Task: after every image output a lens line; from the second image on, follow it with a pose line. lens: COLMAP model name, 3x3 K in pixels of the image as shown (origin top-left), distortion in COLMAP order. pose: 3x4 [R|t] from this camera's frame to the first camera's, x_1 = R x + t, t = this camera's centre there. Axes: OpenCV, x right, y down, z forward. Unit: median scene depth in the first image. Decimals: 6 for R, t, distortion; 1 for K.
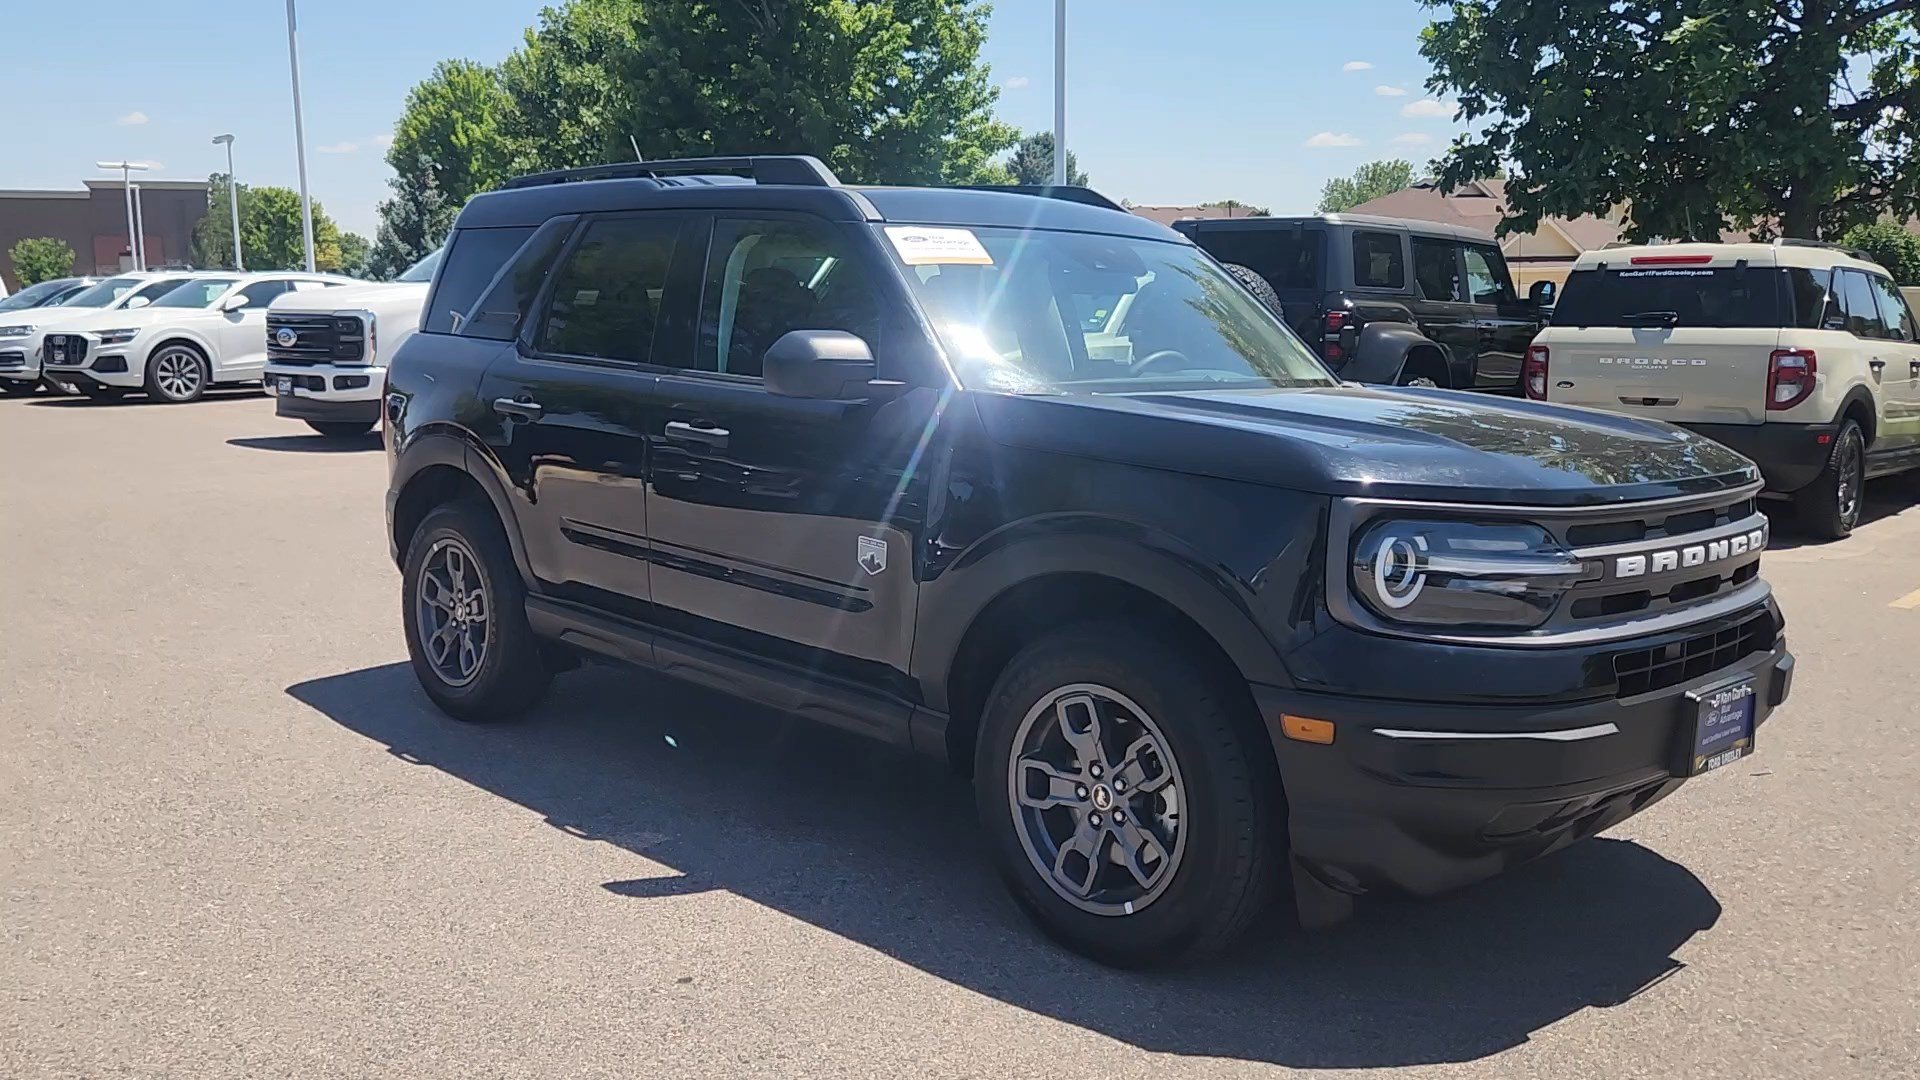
lens RADIAL K [[1626.4, 0, 954.4], [0, 1626.4, 536.7], [0, 0, 1]] dist [0.029231, -0.011451]
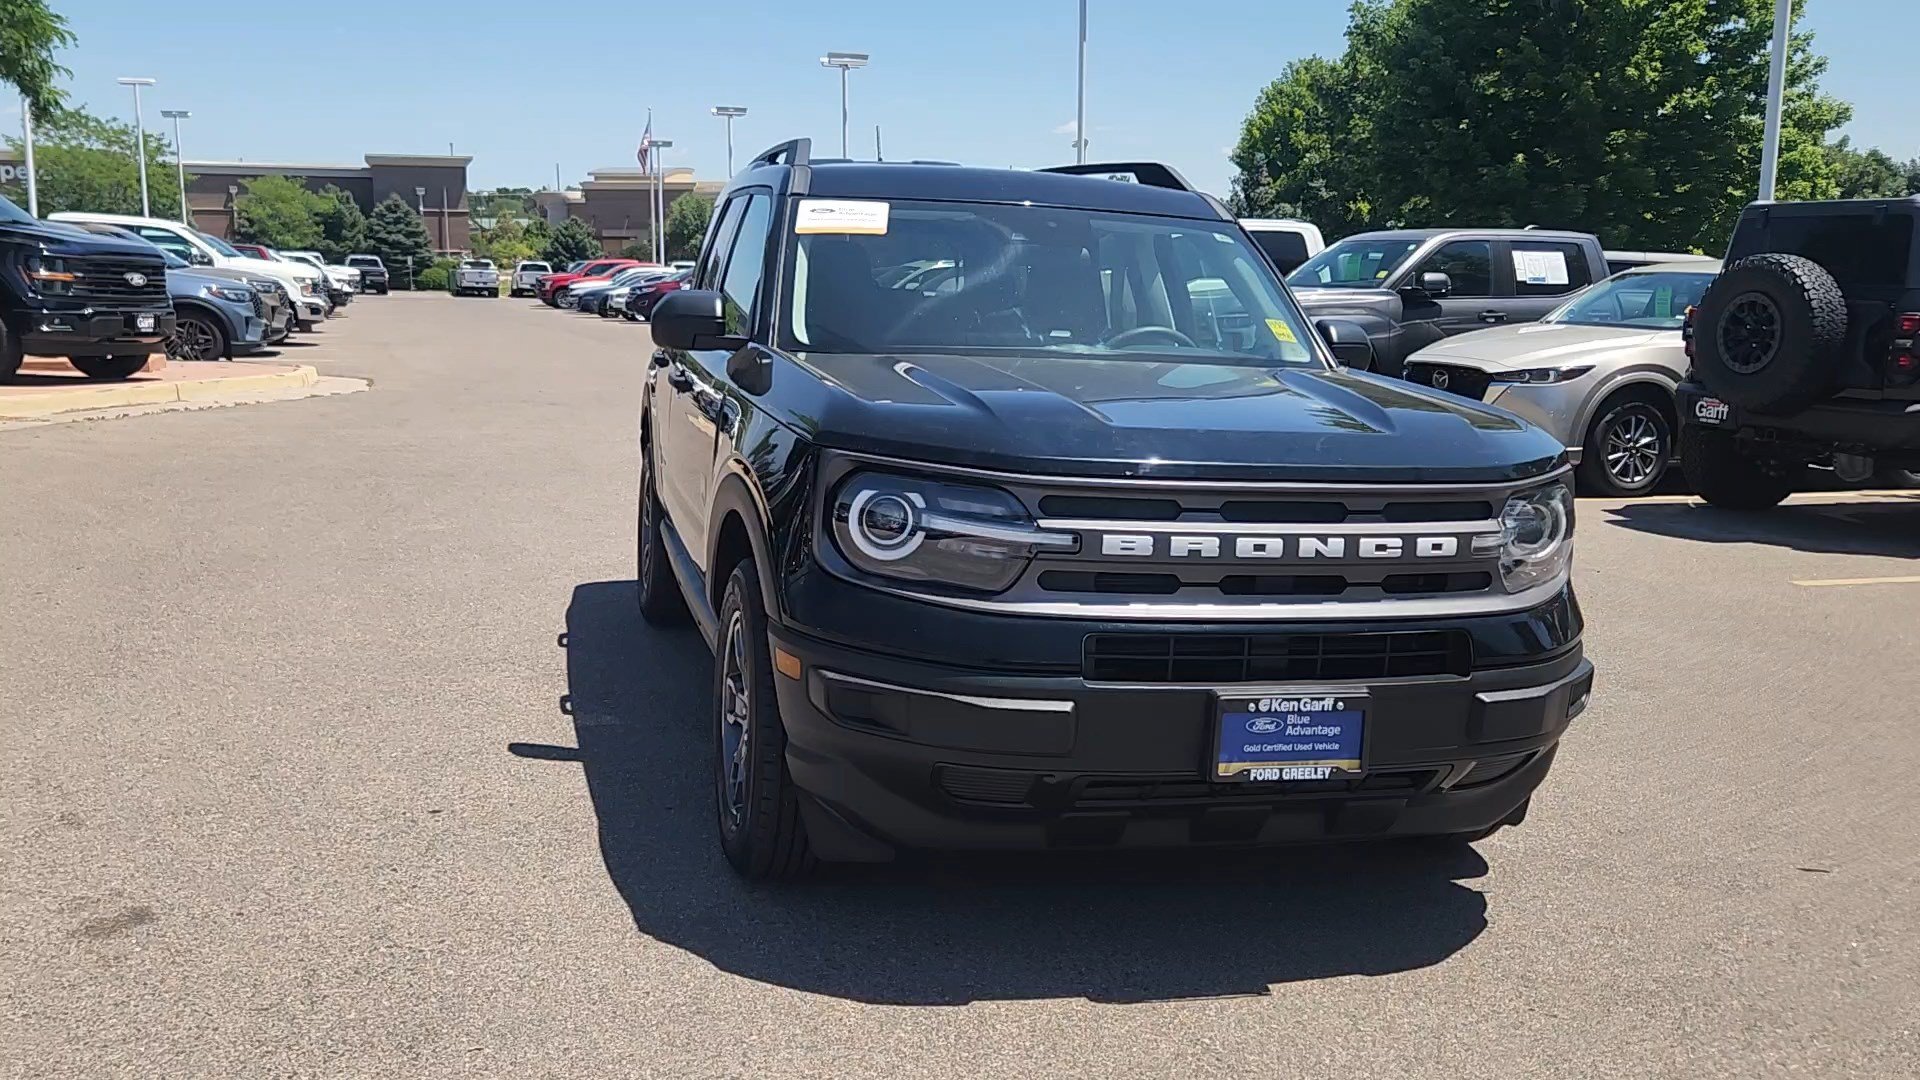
lens RADIAL K [[1626.4, 0, 958.1], [0, 1626.4, 538.2], [0, 0, 1]] dist [0.029231, -0.011451]
pose [[0.869831, 0.094495, -0.484215, 0.497521], [-0.093029, 0.995294, 0.027118, -0.001352], [0.484499, 0.021458, 0.874529, 0.075748]]
